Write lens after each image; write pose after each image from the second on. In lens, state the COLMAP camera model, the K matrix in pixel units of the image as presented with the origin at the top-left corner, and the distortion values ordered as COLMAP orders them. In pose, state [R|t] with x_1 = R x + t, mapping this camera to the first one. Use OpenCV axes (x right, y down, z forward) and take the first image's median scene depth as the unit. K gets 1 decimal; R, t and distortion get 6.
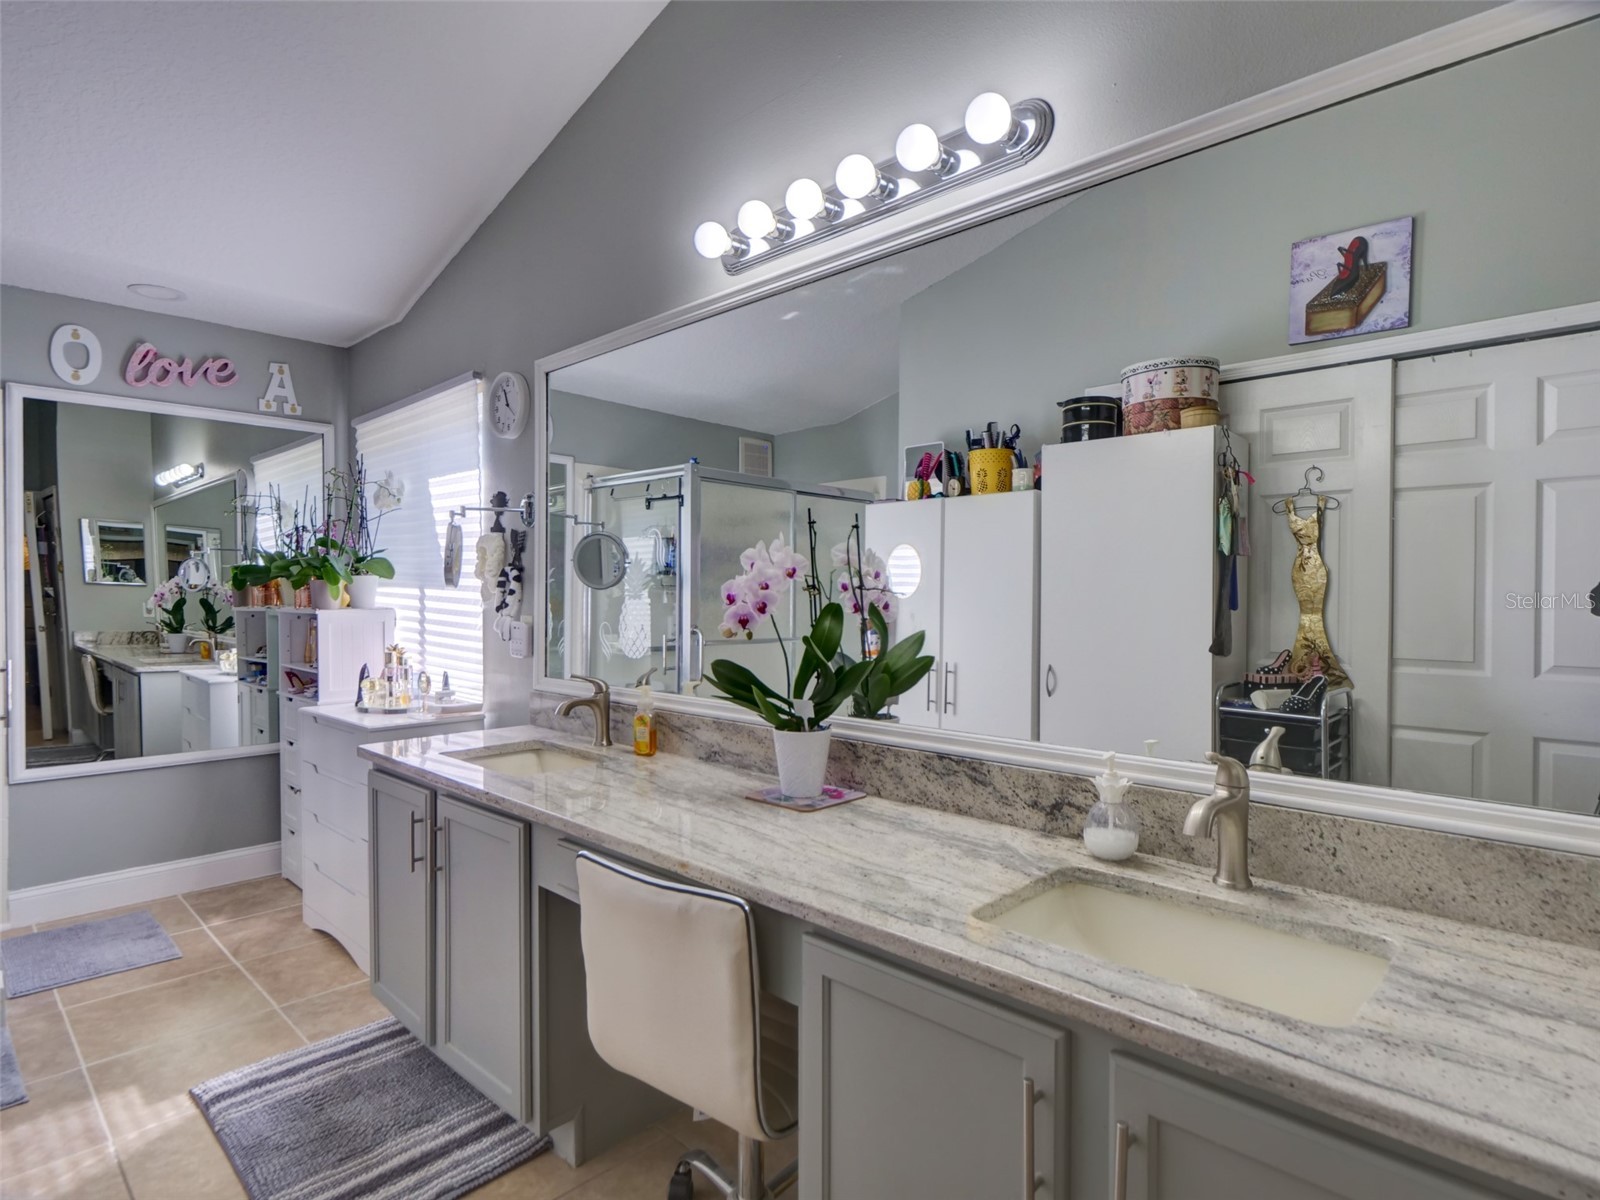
lens RADIAL K [[841.9, 0, 799.7], [0, 841.9, 603.6], [0, 0, 1]] dist [-0.003445, -0.001997]
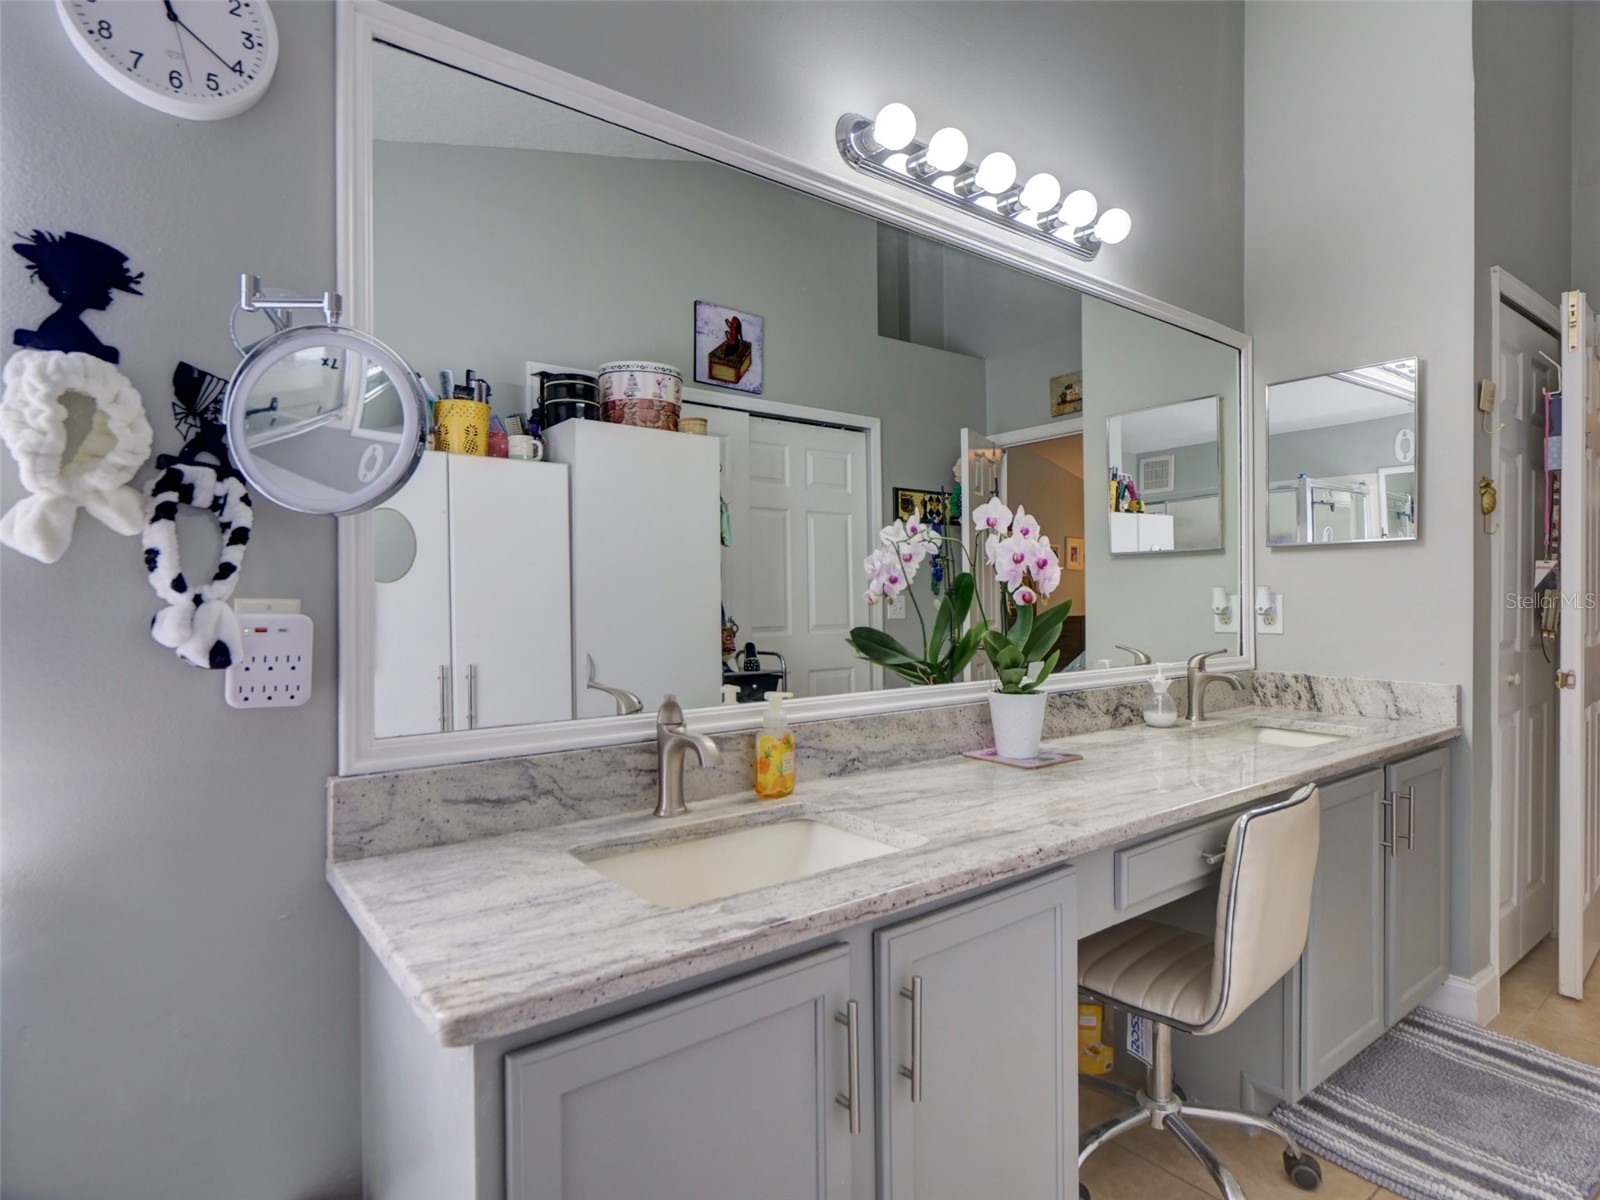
lens RADIAL K [[841.9, 0, 799.6], [0, 841.9, 601.1], [0, 0, 1]] dist [-0.003445, -0.001997]
pose [[0.173581, -0.006907, 0.984795, -0.664878], [0.018255, 0.999826, 0.003795, 0.018001], [-0.984650, 0.017318, 0.173677, 0.681265]]
